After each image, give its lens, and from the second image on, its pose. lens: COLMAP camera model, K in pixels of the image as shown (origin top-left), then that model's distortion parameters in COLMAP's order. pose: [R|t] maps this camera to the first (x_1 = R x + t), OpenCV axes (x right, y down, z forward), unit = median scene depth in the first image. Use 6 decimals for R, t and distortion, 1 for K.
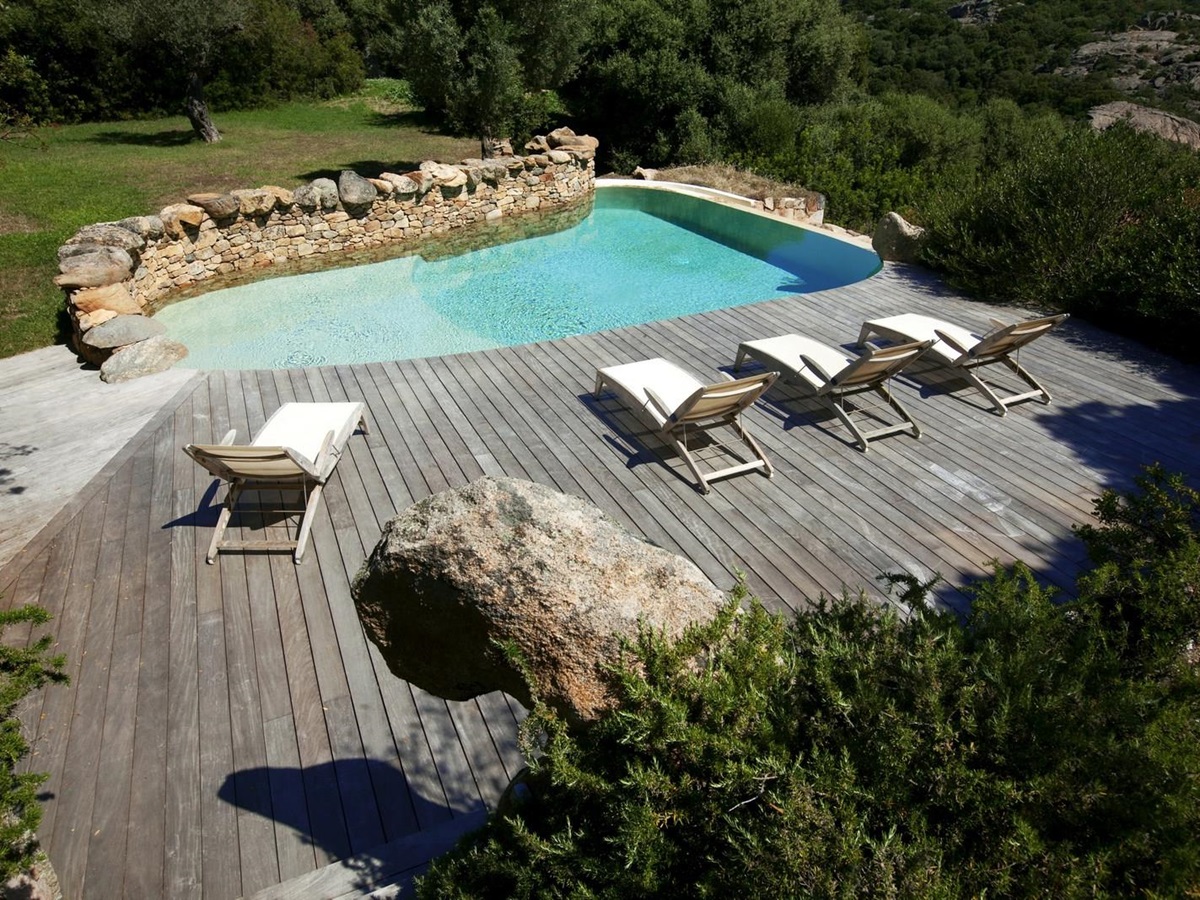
lens RADIAL K [[838.8, 0, 600.0], [0, 838.8, 450.0], [0, 0, 1]] dist [-0.058145, 0.071079]
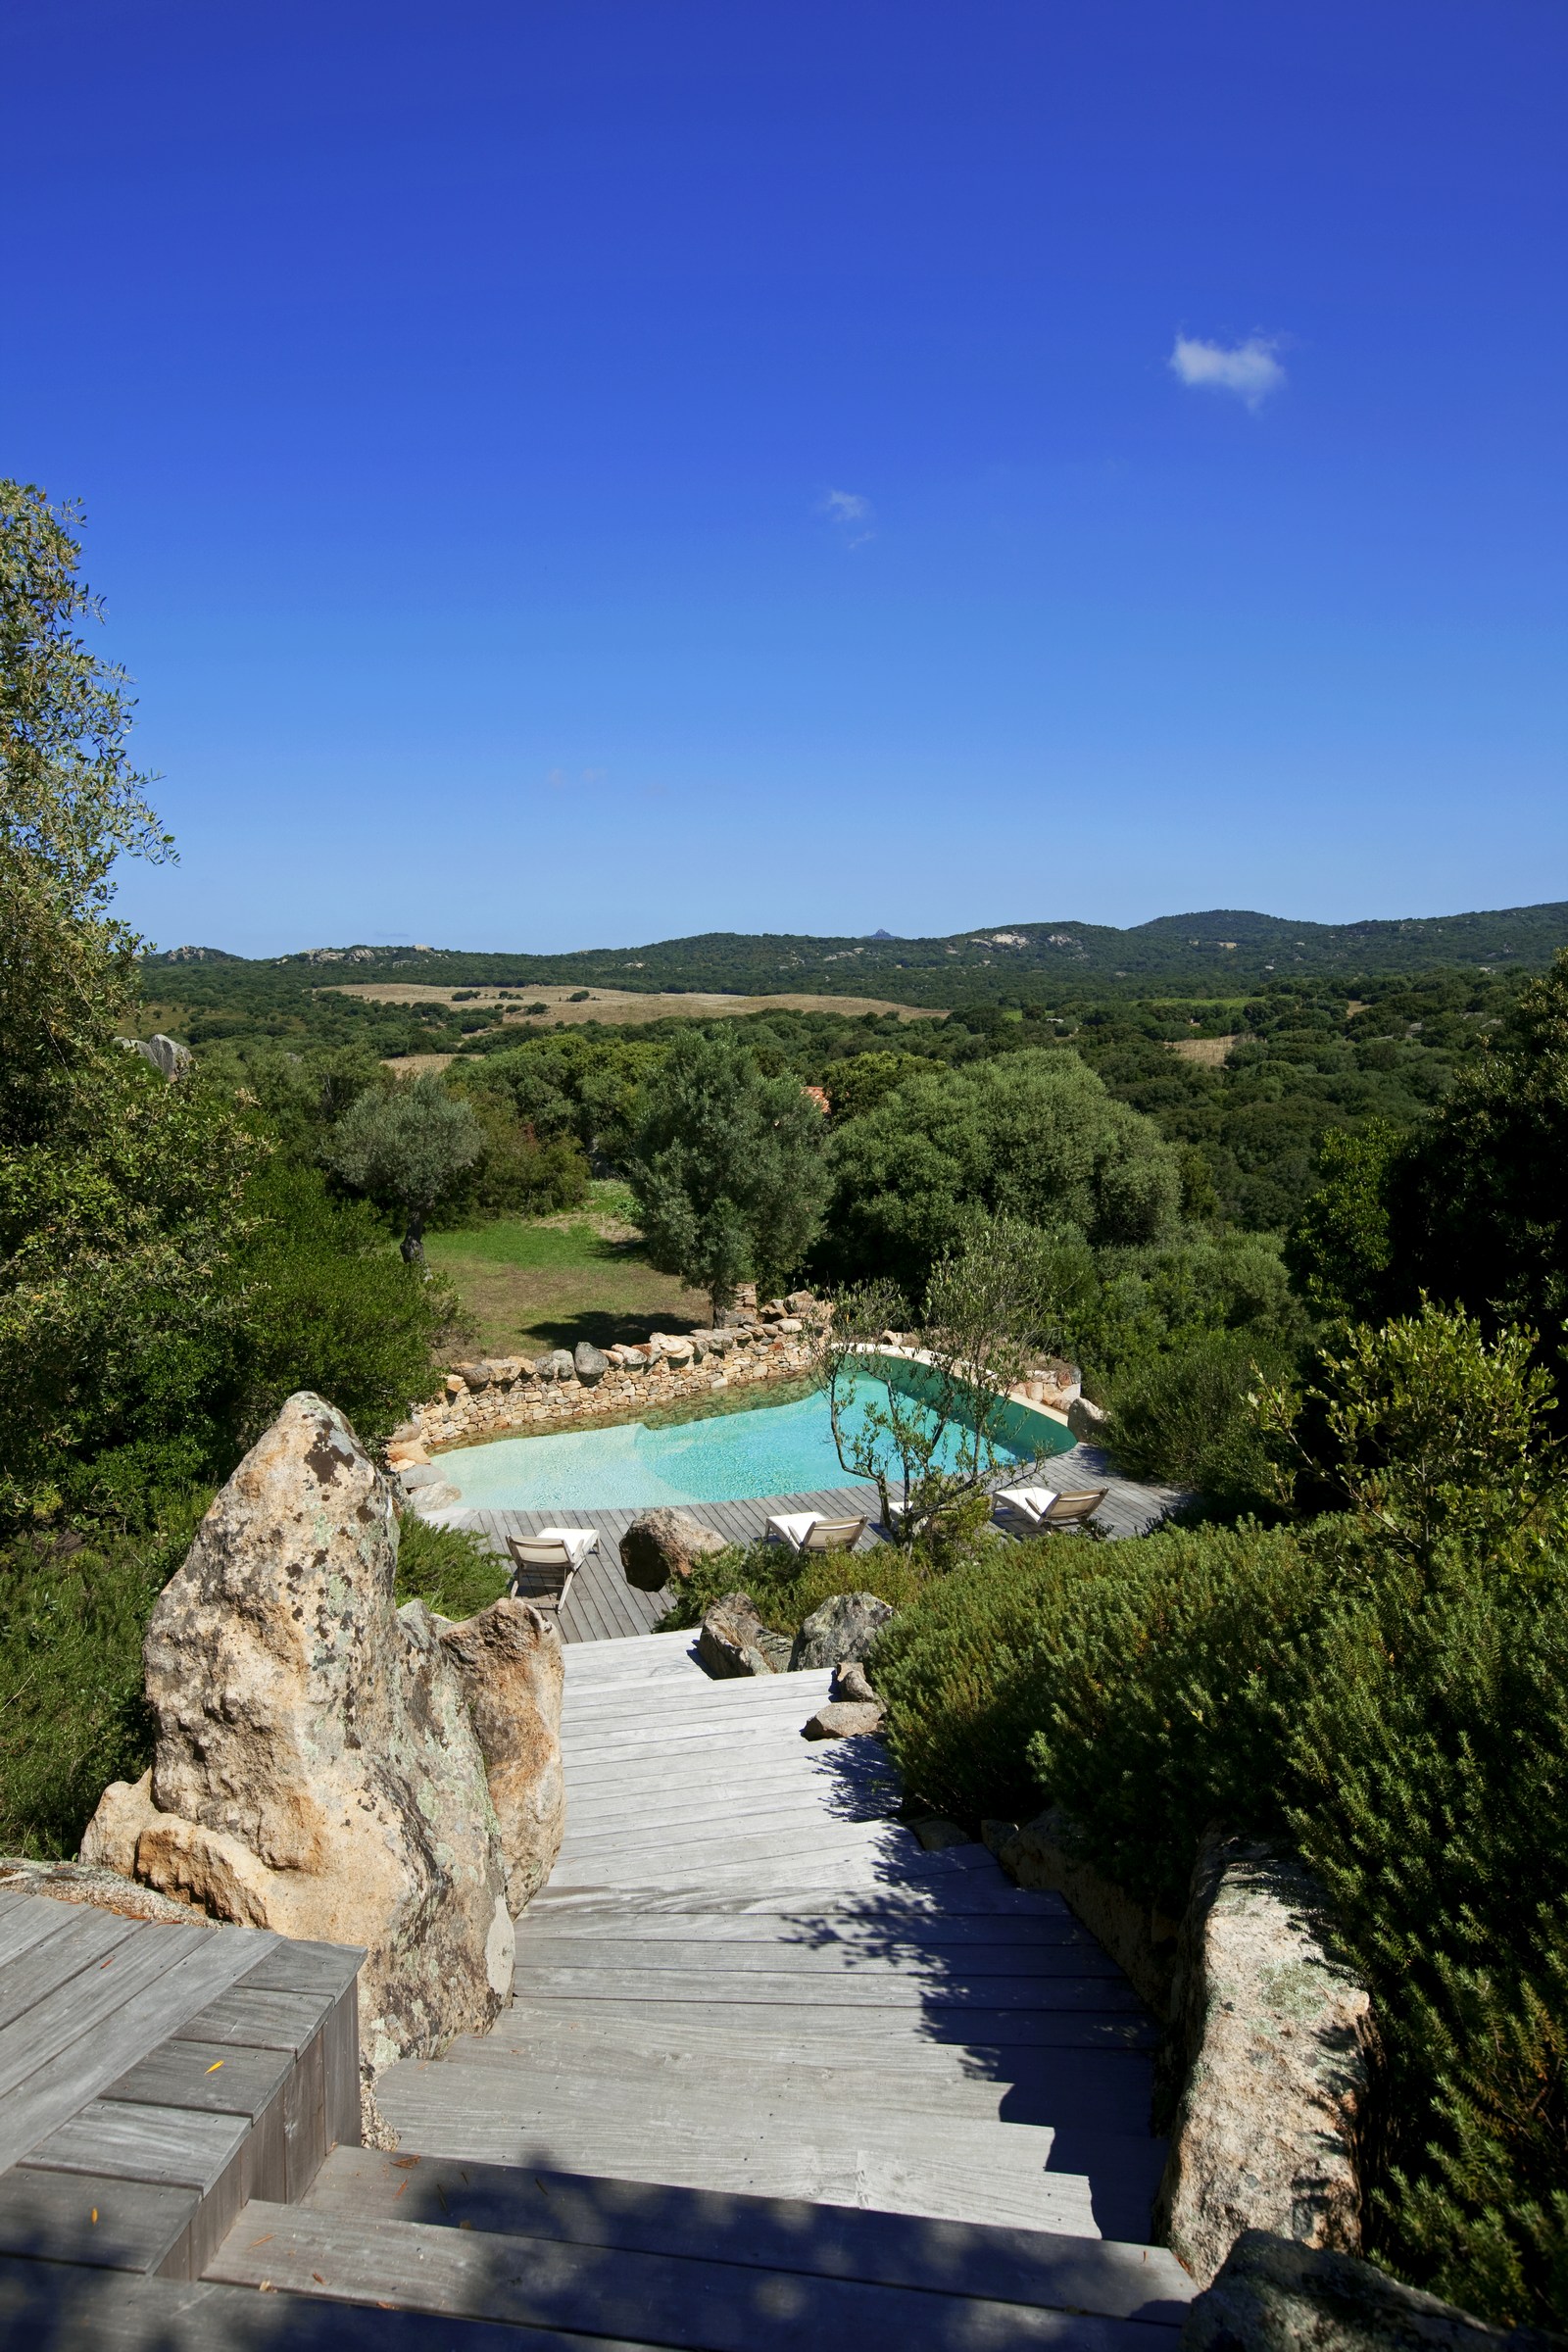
lens RADIAL K [[1677.2, 0, 784.0], [0, 1677.2, 1176.0], [0, 0, 1]] dist [-0.060351, 0.000289]
pose [[0.992445, 0.014636, -0.121817, 0.200556], [-0.056922, 0.934467, -0.351471, 0.195694], [0.108689, 0.355750, 0.928240, -0.990764]]
